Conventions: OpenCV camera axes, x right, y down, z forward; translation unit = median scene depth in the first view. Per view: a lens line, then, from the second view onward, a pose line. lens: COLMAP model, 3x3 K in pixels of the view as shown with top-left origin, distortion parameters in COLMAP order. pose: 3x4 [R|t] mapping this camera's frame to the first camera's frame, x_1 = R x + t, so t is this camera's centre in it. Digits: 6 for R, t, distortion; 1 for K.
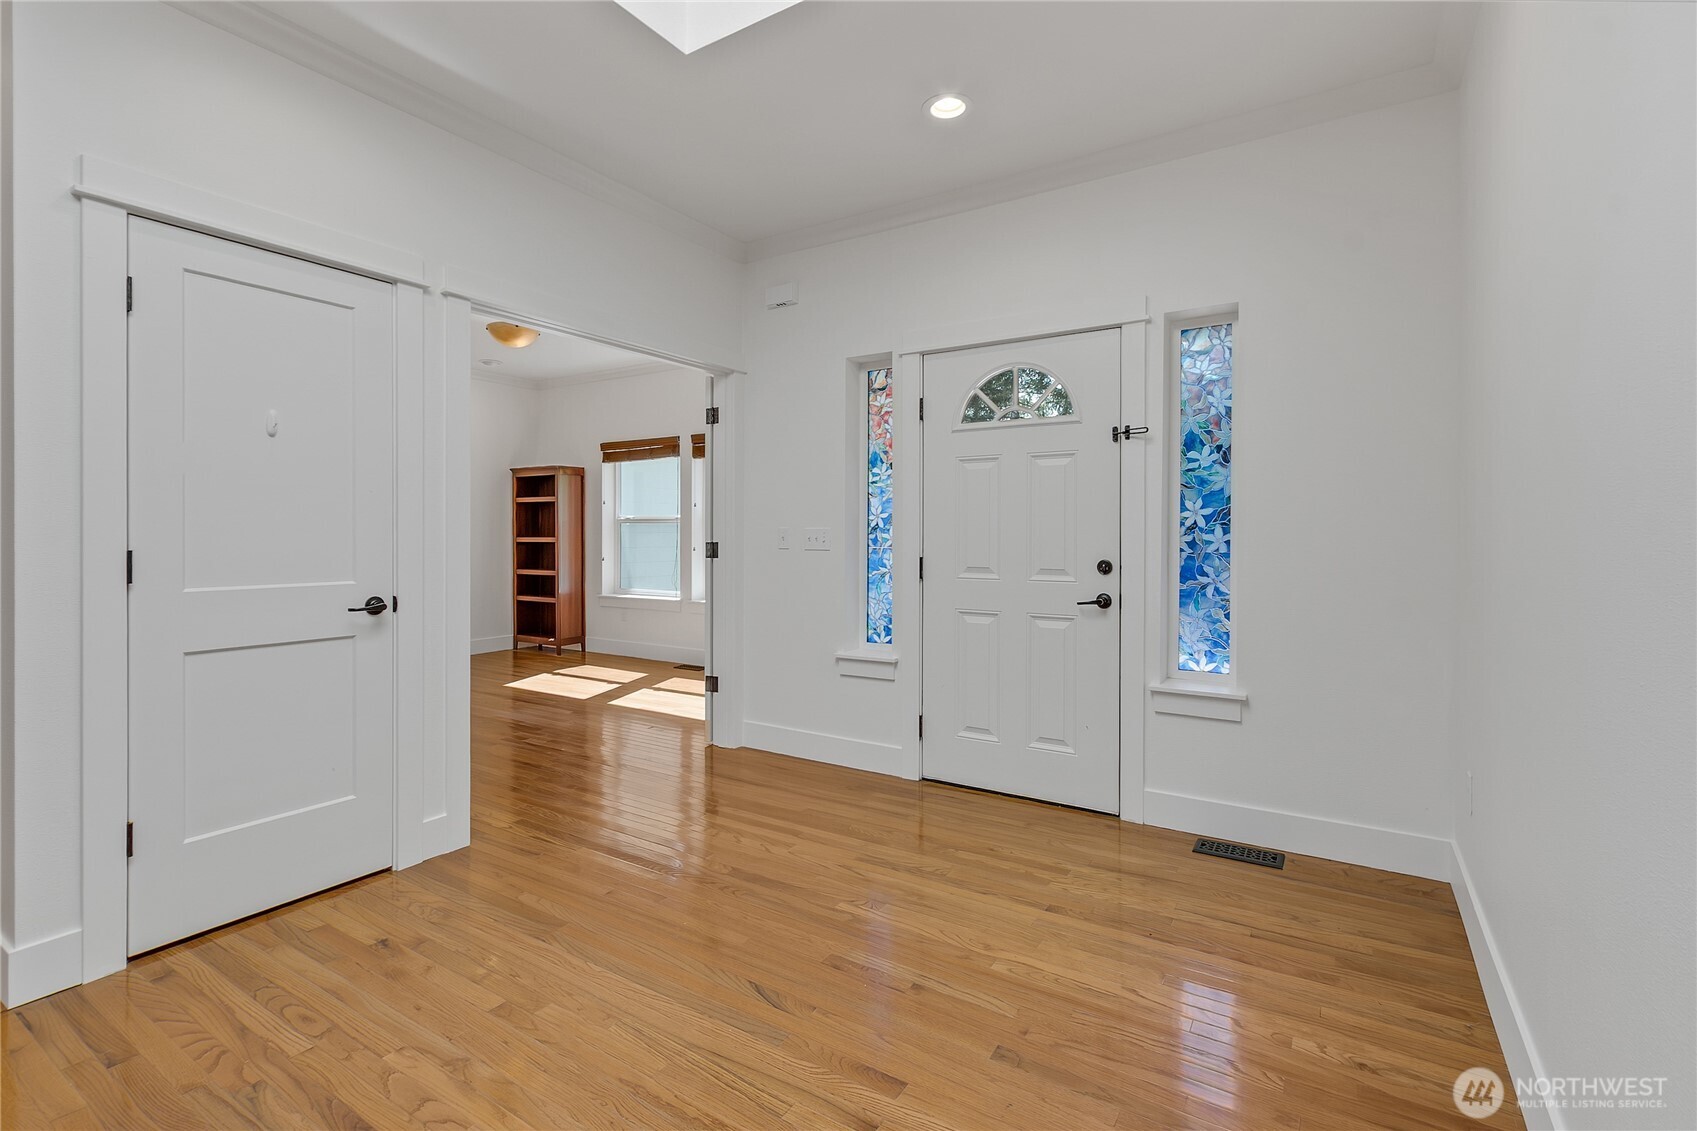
lens RADIAL K [[773.4, 0, 838.3], [0, 773.4, 538.4], [0, 0, 1]] dist [0.001740, 0.000197]
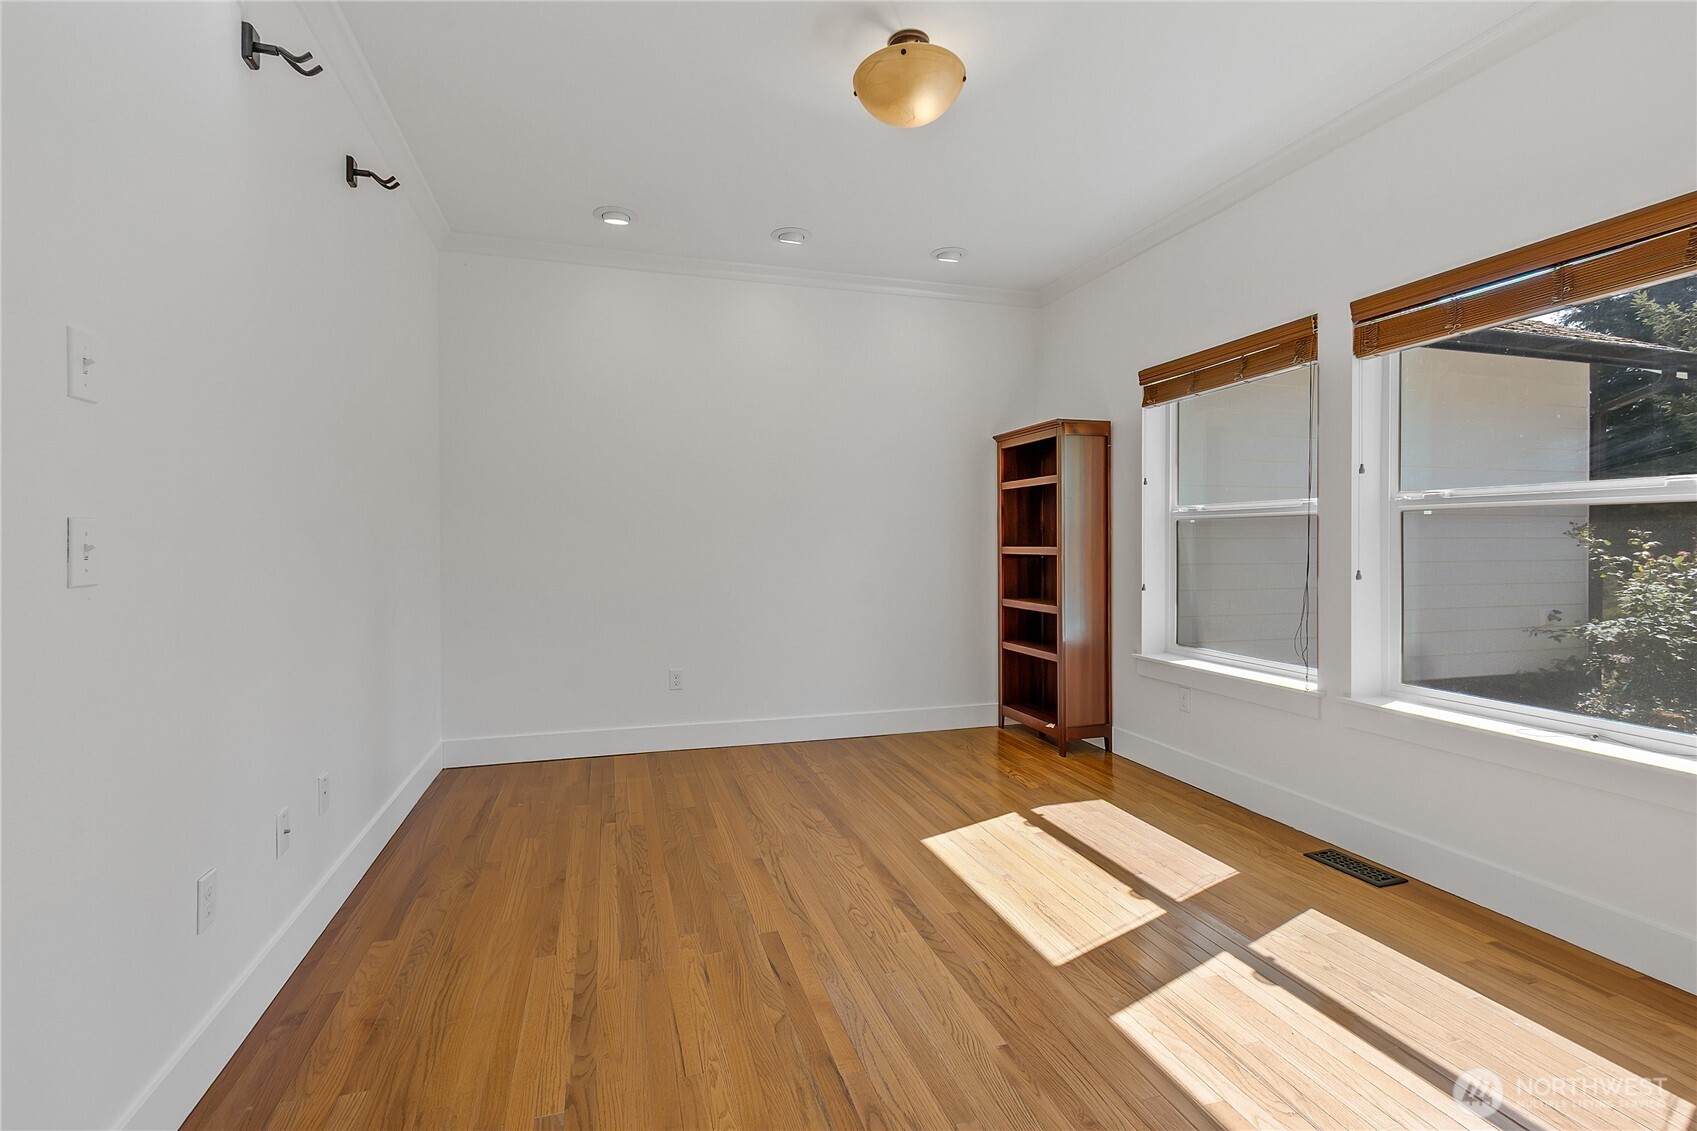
lens RADIAL K [[773.4, 0, 838.3], [0, 773.4, 538.4], [0, 0, 1]] dist [0.001740, 0.000197]
pose [[0.754821, -0.001891, -0.655928, -0.113150], [-0.009198, 0.999867, -0.013467, 0.001595], [0.655866, 0.016198, 0.754703, 0.458772]]
